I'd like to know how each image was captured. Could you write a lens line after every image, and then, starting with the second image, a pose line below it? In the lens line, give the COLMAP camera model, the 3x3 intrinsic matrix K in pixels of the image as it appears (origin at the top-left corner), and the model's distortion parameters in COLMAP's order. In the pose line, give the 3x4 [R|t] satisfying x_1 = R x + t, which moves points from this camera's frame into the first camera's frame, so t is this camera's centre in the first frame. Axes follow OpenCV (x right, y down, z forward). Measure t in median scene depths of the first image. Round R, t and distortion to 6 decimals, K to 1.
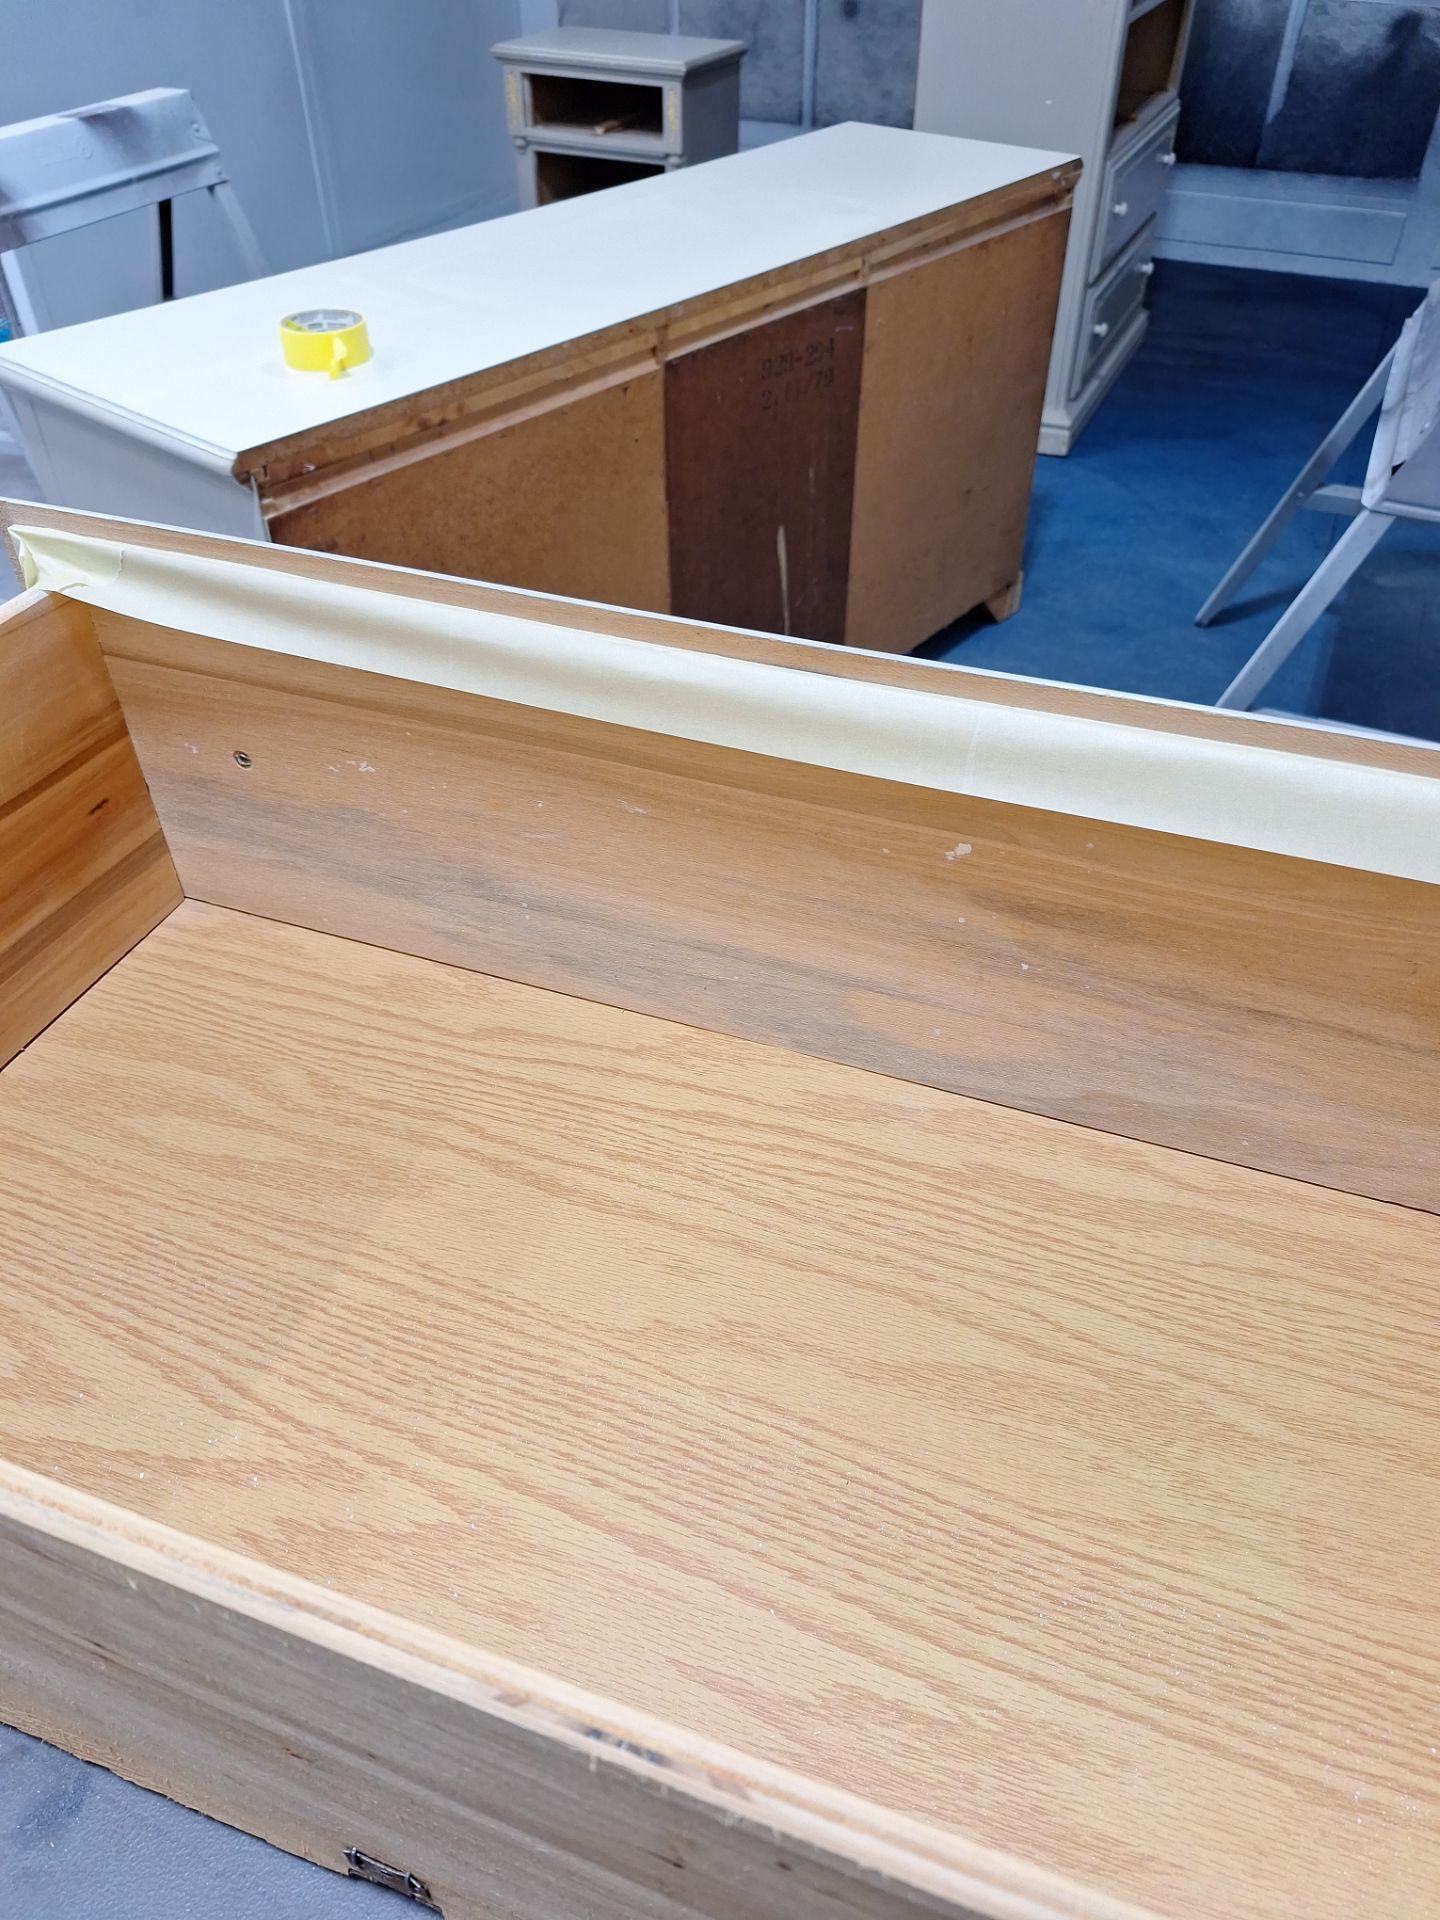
lens RADIAL K [[1360.5, 0, 720.0], [0, 1360.5, 960.0], [0, 0, 1]] dist [0.145936, -0.267637]
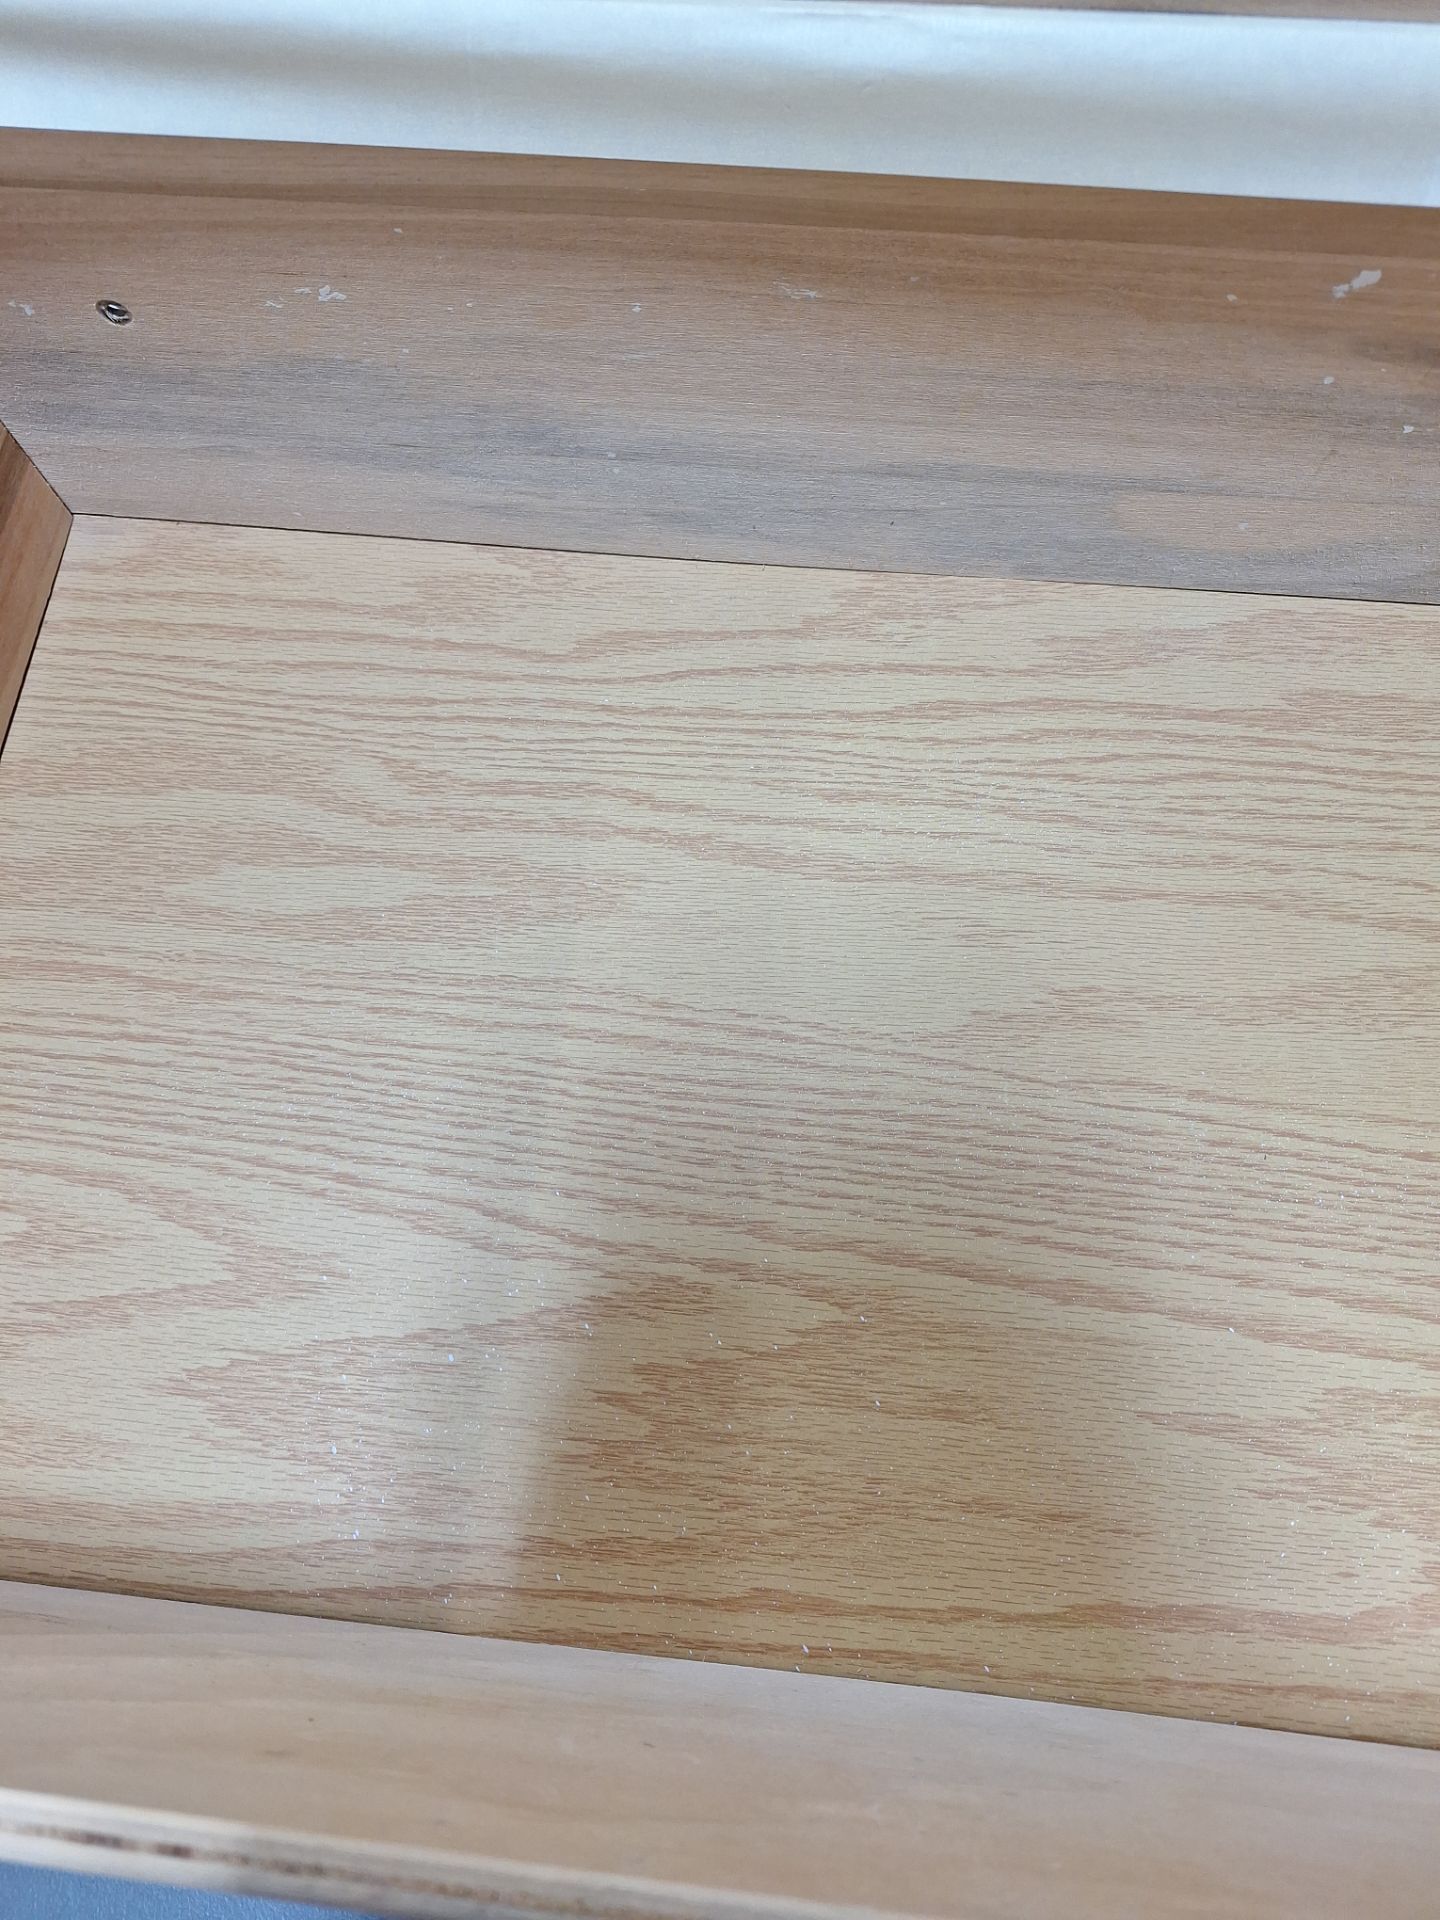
lens RADIAL K [[1360.5, 0, 720.0], [0, 1360.5, 960.0], [0, 0, 1]] dist [0.145936, -0.267637]
pose [[0.969175, -0.242294, 0.044649, -0.208146], [0.188309, 0.845358, 0.499910, -0.183002], [-0.158870, -0.476093, 0.864926, 0.325098]]
